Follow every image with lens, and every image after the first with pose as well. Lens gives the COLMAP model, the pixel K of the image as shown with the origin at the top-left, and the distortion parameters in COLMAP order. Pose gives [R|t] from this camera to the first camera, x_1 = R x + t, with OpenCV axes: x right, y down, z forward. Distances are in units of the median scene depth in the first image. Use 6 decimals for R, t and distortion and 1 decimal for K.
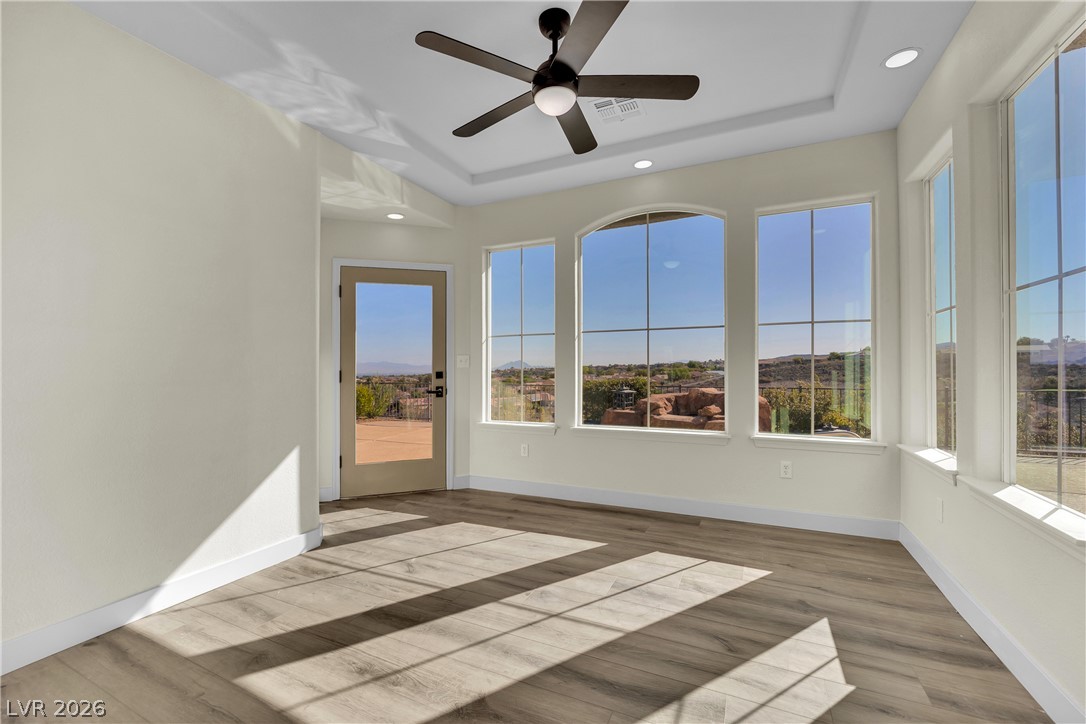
lens RADIAL K [[448.7, 0, 542.0], [0, 448.7, 364.4], [0, 0, 1]] dist [-0.027101, 0.000177]
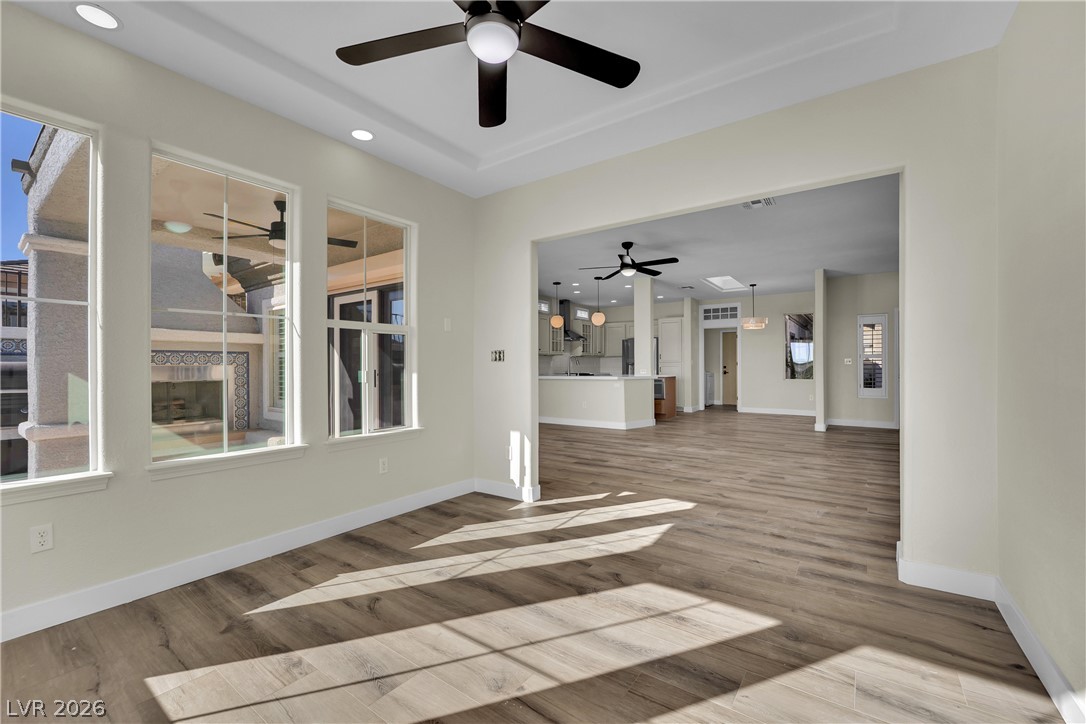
lens RADIAL K [[441.6, 0, 543.5], [0, 441.6, 361.2], [0, 0, 1]] dist [-0.015082, -0.000010]
pose [[-0.983408, 0.009021, 0.181181, -0.234201], [0.007200, 0.999917, -0.010710, 0.009735], [-0.181262, -0.009228, -0.983391, 2.012535]]
